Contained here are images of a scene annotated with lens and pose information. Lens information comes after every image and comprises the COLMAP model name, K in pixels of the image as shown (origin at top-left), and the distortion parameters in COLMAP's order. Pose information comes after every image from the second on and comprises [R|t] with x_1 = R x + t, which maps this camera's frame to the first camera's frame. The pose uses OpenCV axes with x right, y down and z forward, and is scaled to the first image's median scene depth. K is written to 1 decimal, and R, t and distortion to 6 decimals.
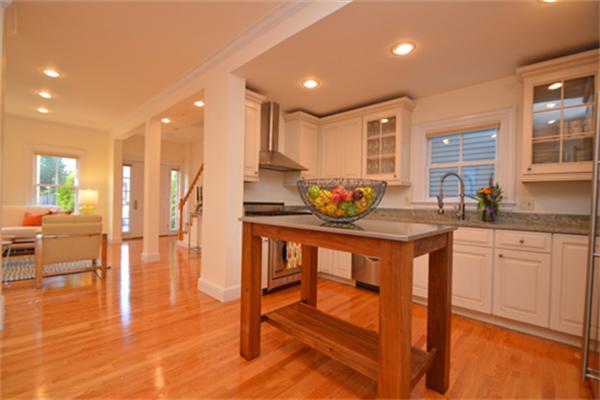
lens RADIAL K [[265.9, 0, 294.1], [0, 265.9, 203.1], [0, 0, 1]] dist [0.000367, -0.004849]
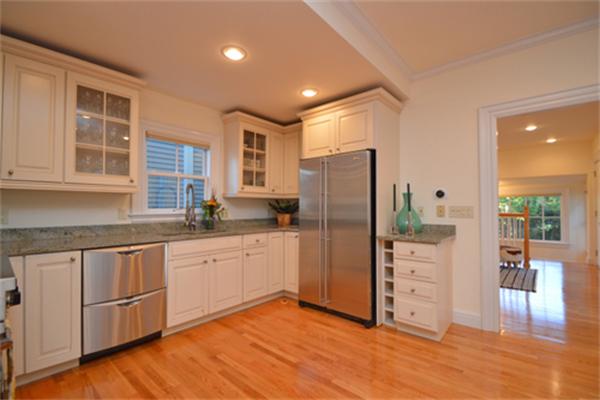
lens RADIAL K [[265.9, 0, 294.1], [0, 265.9, 203.1], [0, 0, 1]] dist [0.000367, -0.004849]
pose [[-0.040872, -0.005417, 0.999150, -0.393033], [0.005189, 0.999971, 0.005633, -0.044140], [-0.999151, 0.005415, -0.040843, 0.610719]]
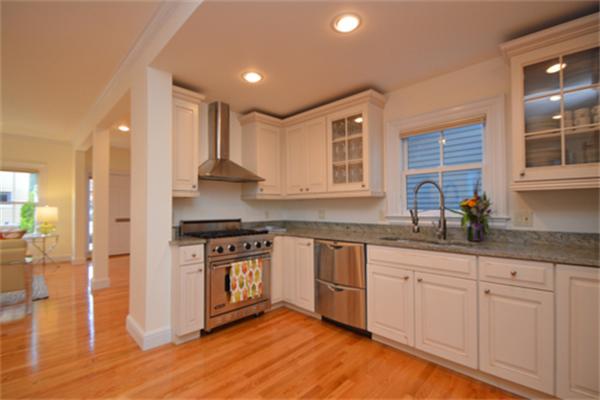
lens RADIAL K [[269.6, 0, 296.2], [0, 269.6, 203.9], [0, 0, 1]] dist [-0.003275, -0.001155]
pose [[0.999539, -0.024856, -0.017457, 0.194907], [0.024473, 0.999463, -0.021784, -0.033326], [0.017989, 0.021347, 0.999610, 0.170663]]
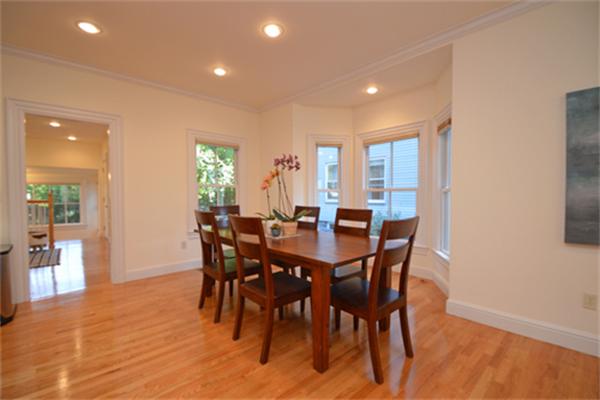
lens RADIAL K [[269.6, 0, 296.2], [0, 269.6, 203.9], [0, 0, 1]] dist [-0.003275, -0.001155]
pose [[-0.997438, -0.023543, 0.067547, -0.615682], [-0.021168, 0.999140, 0.035657, -0.036636], [-0.068329, 0.034135, -0.997079, 0.829761]]
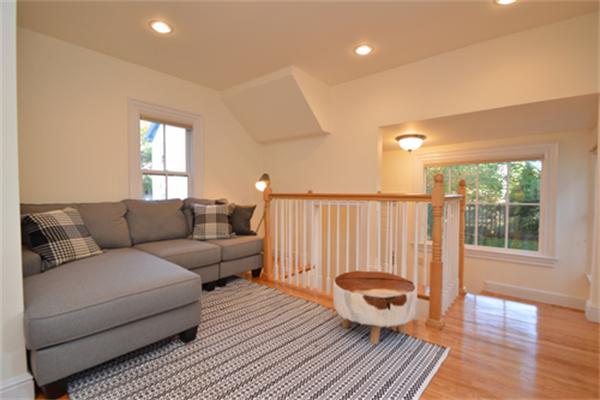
lens RADIAL K [[273.8, 0, 293.9], [0, 273.8, 203.4], [0, 0, 1]] dist [0.001133, -0.004573]
pose [[-0.046682, -0.065719, 0.996746, 0.592208], [-0.007297, 0.997829, 0.065449, 0.020531], [-0.998883, -0.004218, -0.047060, -0.568298]]
